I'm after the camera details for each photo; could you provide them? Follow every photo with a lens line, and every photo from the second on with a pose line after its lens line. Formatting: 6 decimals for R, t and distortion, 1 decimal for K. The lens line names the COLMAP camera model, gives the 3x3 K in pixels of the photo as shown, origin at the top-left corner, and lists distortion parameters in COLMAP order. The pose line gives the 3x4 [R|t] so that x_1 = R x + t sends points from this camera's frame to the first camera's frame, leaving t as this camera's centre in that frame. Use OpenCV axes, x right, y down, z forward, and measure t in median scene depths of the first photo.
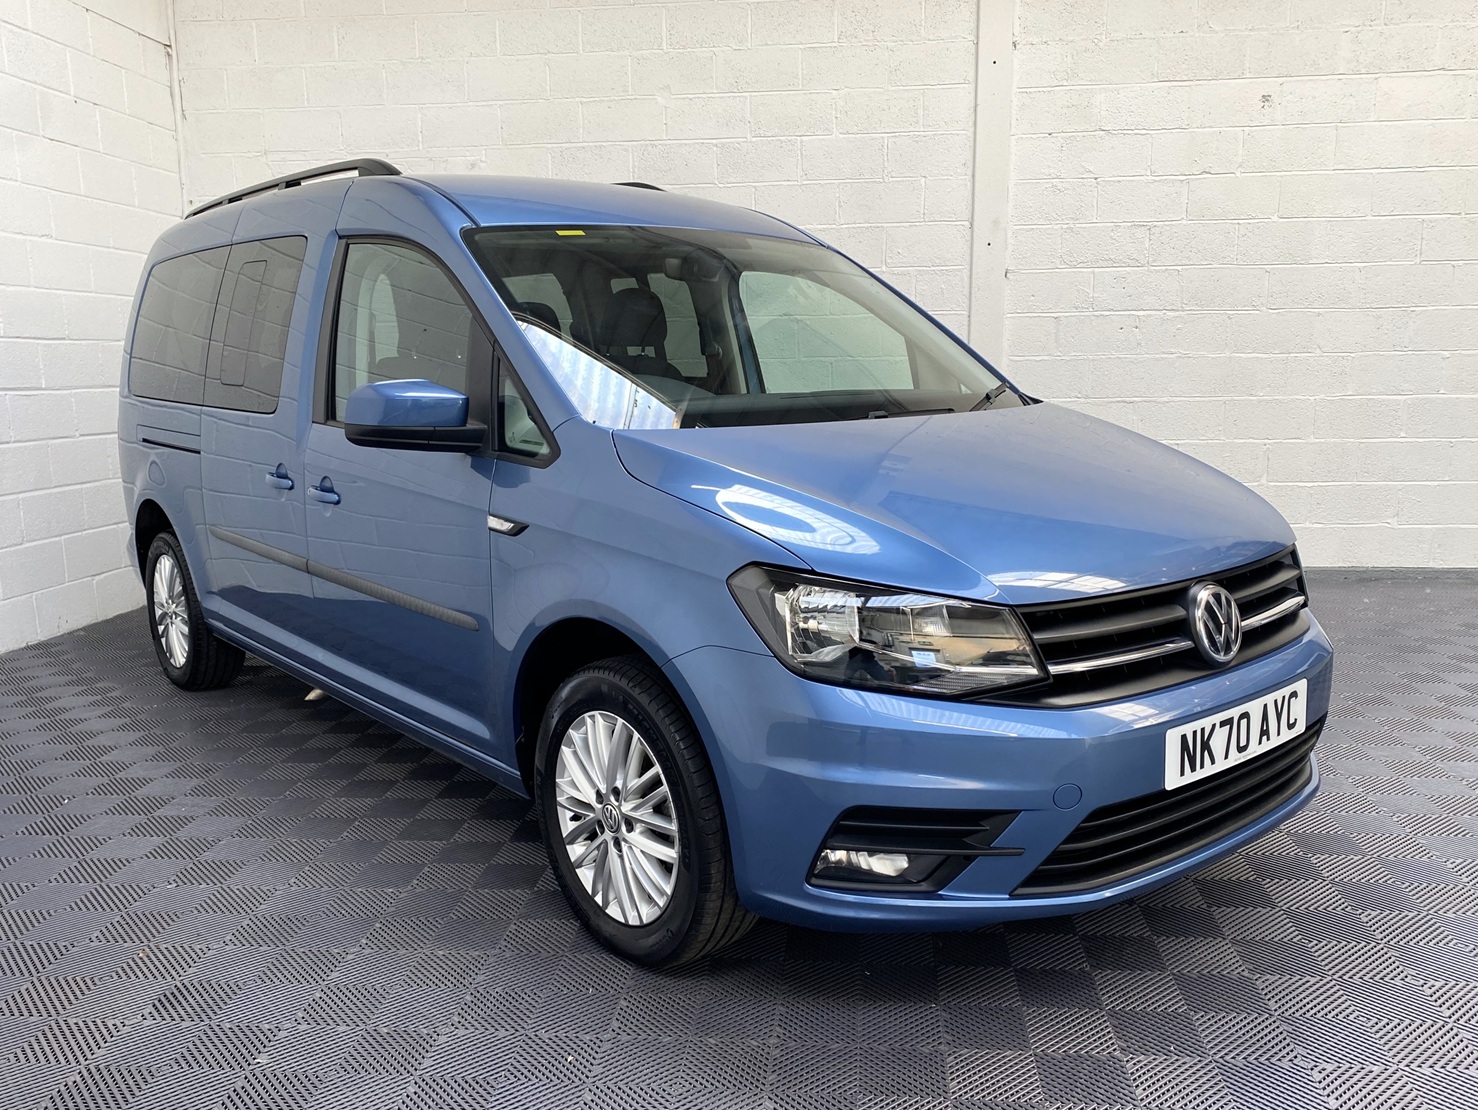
lens RADIAL K [[1144.1, 0, 754.7], [0, 1144.1, 584.7], [0, 0, 1]] dist [0.037234, -0.025034]
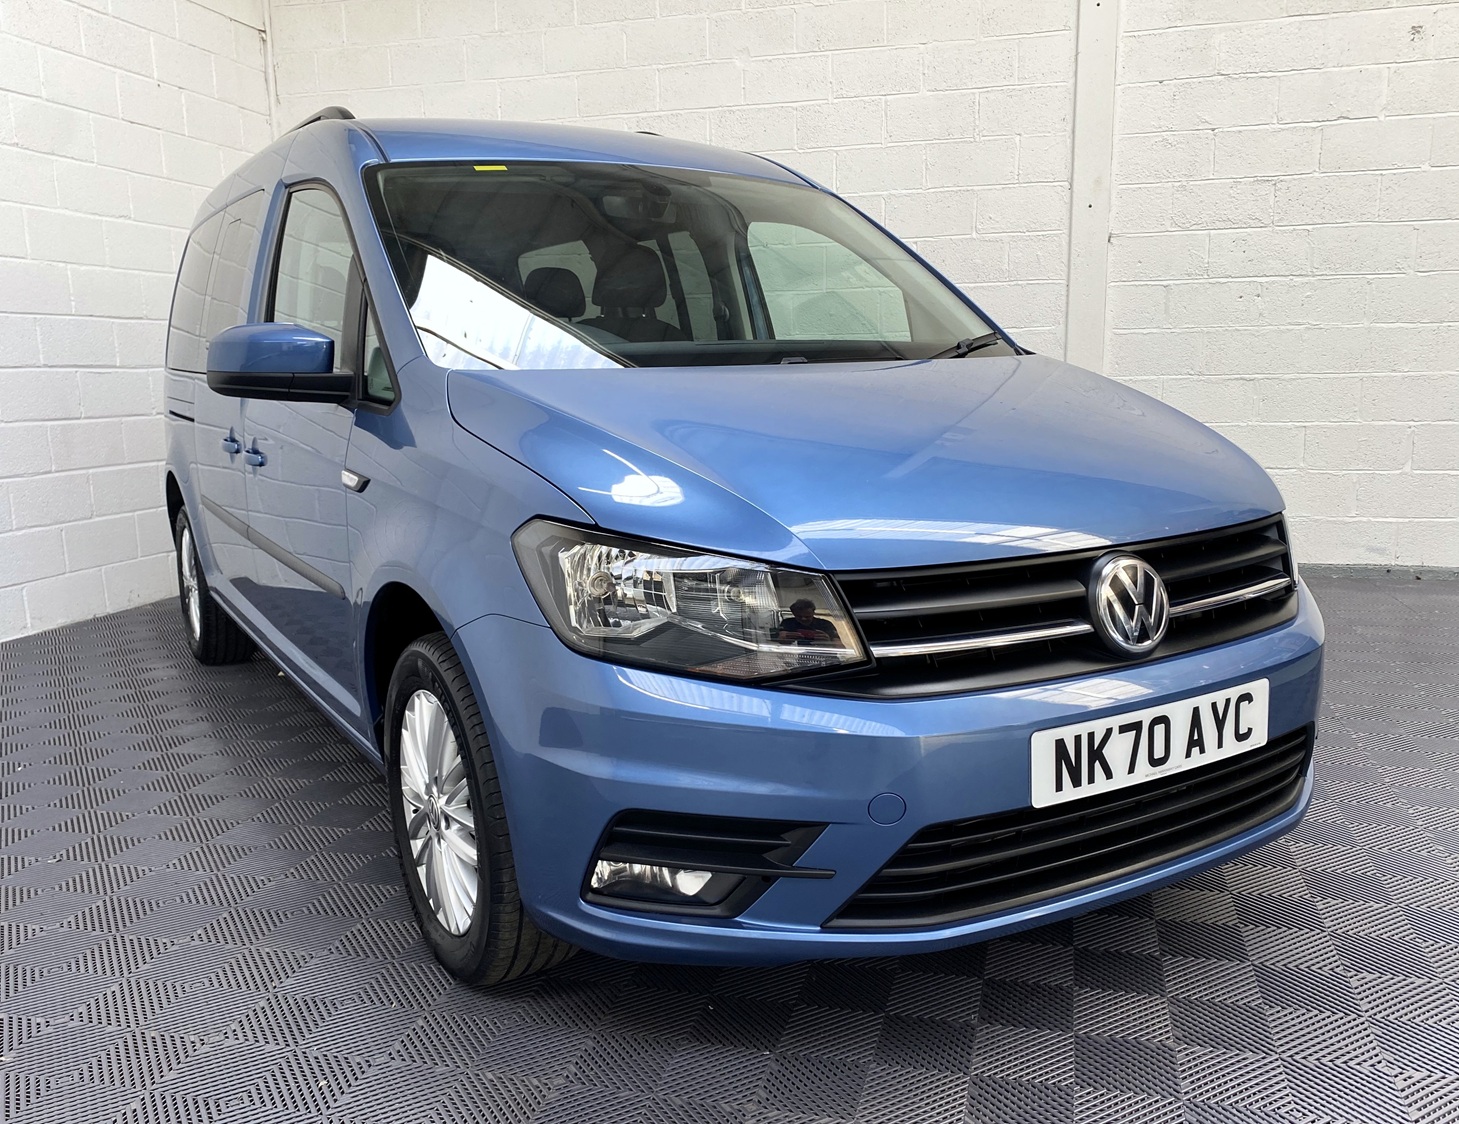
lens RADIAL K [[1170.9, 0, 732.0], [0, 1170.9, 581.8], [0, 0, 1]] dist [0.042738, -0.032649]
pose [[0.989844, 0.022109, -0.140425, 0.214721], [-0.022124, 0.999754, 0.001457, 0.020210], [0.140423, 0.001664, 0.990090, 0.130881]]
